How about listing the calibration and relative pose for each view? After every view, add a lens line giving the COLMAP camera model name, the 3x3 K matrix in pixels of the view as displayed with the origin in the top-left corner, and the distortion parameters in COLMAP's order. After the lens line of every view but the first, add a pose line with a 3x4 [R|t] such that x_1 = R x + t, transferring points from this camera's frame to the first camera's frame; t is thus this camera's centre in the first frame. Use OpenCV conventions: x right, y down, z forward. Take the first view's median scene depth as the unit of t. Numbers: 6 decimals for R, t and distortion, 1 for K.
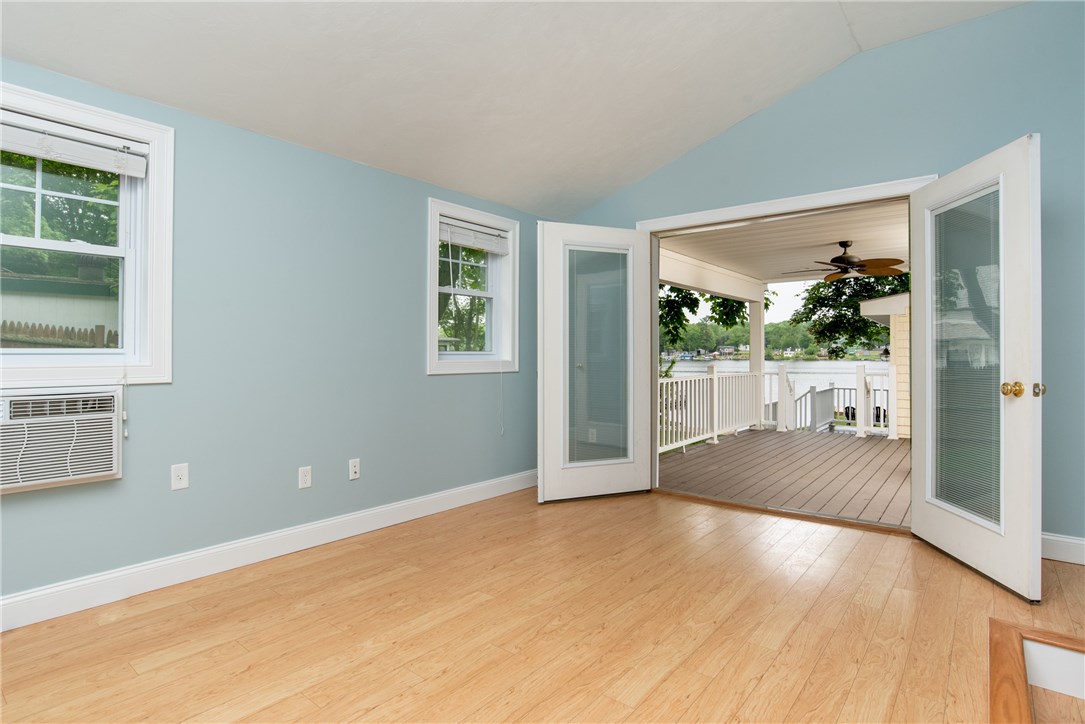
lens RADIAL K [[578.4, 0, 544.1], [0, 578.4, 334.9], [0, 0, 1]] dist [-0.025553, 0.000623]
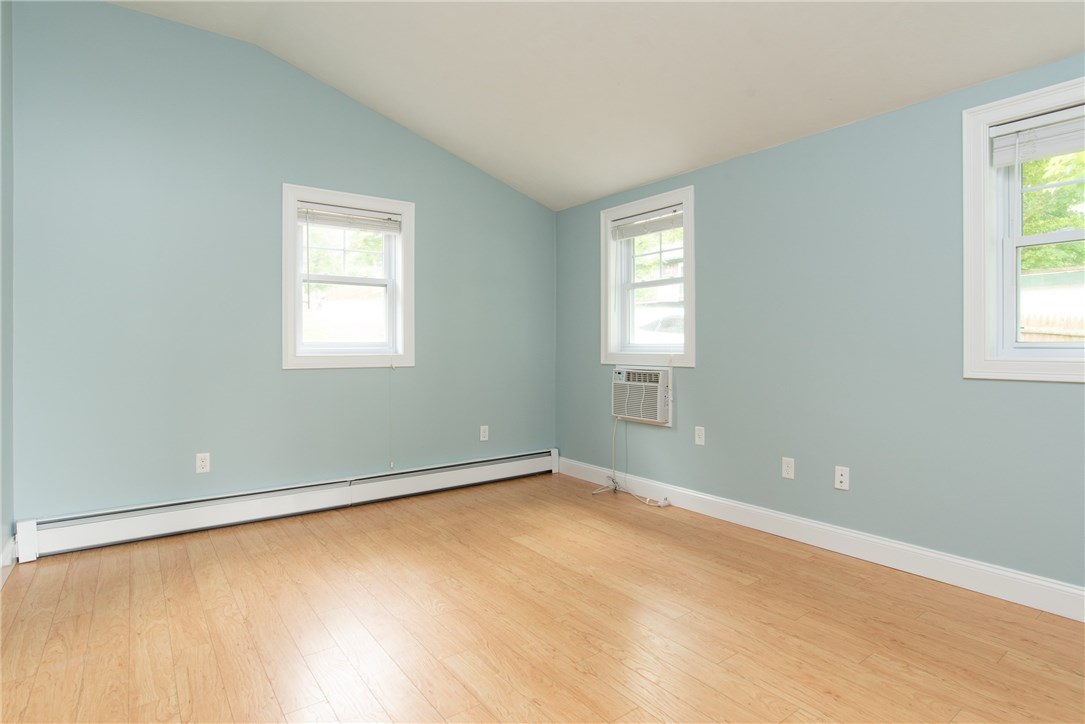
lens RADIAL K [[578.4, 0, 544.1], [0, 578.4, 334.9], [0, 0, 1]] dist [-0.025553, 0.000623]
pose [[-0.271558, -0.021258, -0.962187, 0.754672], [0.031928, 0.999007, -0.031082, 0.034241], [0.961892, -0.039162, -0.270609, 0.960650]]
